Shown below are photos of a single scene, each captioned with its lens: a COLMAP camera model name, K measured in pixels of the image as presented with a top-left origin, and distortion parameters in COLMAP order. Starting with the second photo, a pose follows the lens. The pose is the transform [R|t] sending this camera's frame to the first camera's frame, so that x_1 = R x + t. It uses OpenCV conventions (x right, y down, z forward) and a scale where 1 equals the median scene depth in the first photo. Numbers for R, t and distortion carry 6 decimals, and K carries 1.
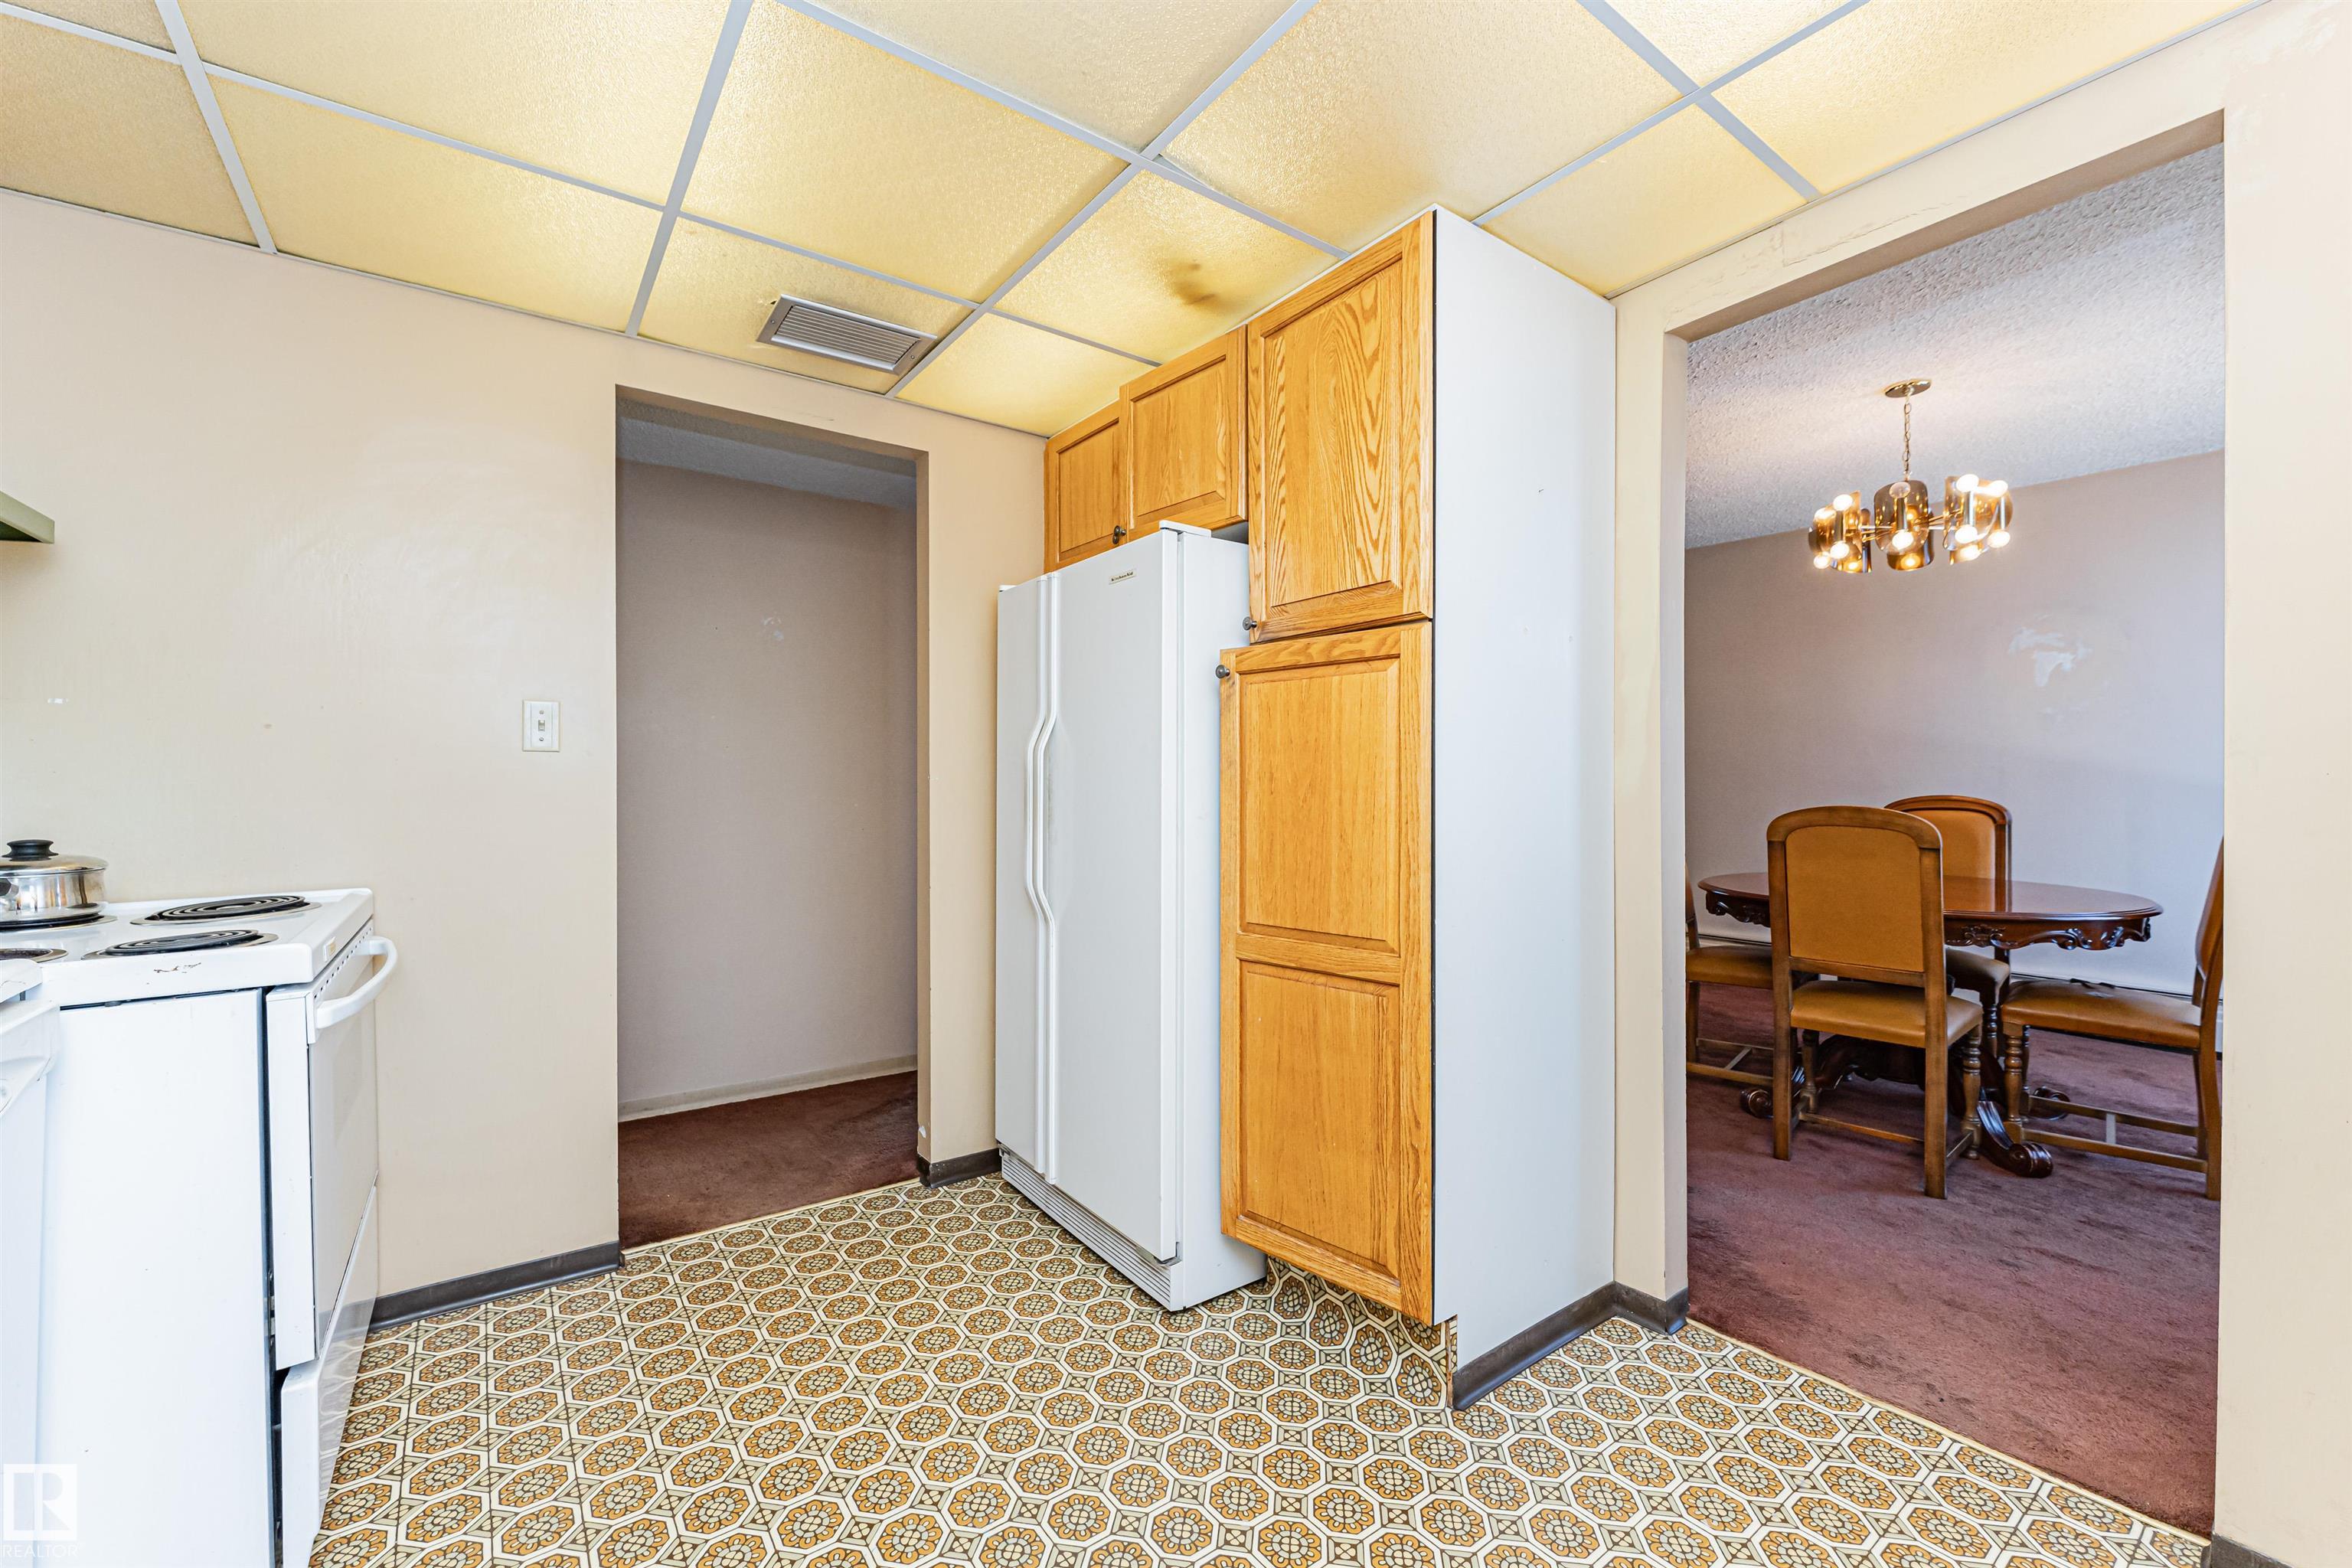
lens RADIAL K [[954.1, 0, 1178.7], [0, 954.1, 788.8], [0, 0, 1]] dist [0.000175, -0.000071]
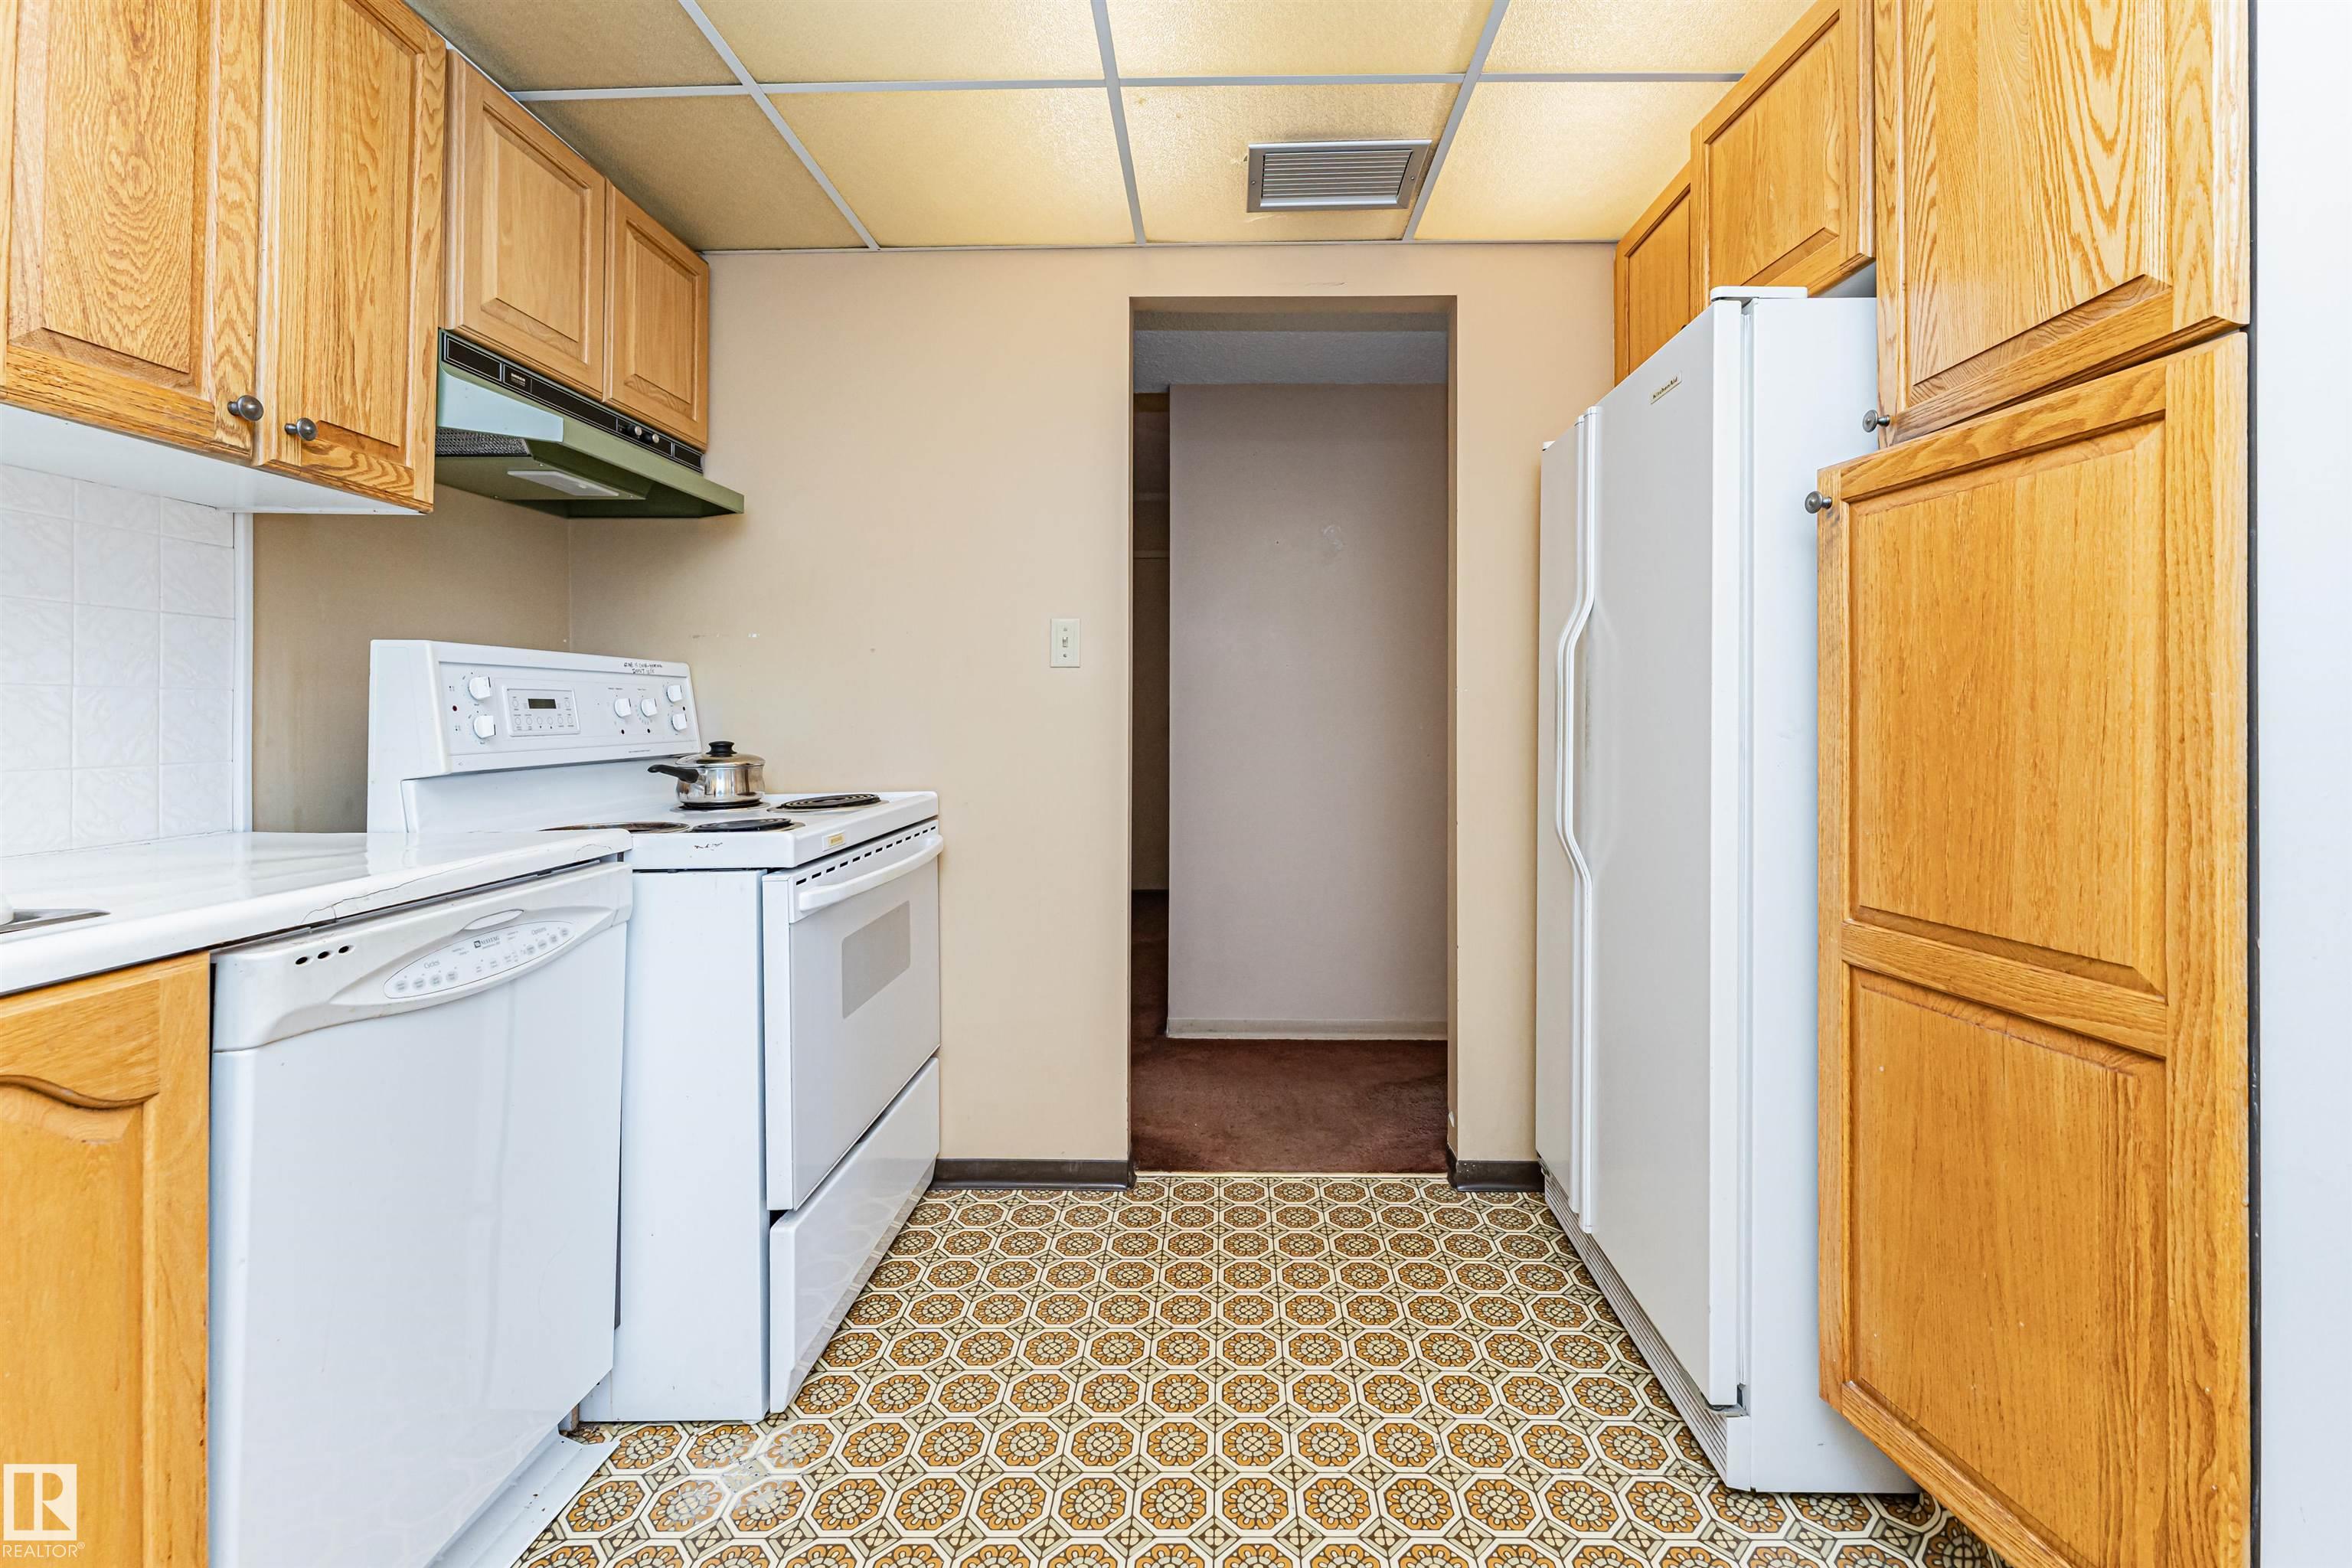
lens RADIAL K [[1022.7, 0, 1211.5], [0, 1022.7, 715.5], [0, 0, 1]] dist [-0.002099, -0.000629]
pose [[0.800773, -0.004669, -0.598949, 0.130497], [0.000599, 0.999975, -0.006994, 0.022668], [0.598967, 0.005242, 0.800757, 0.224414]]
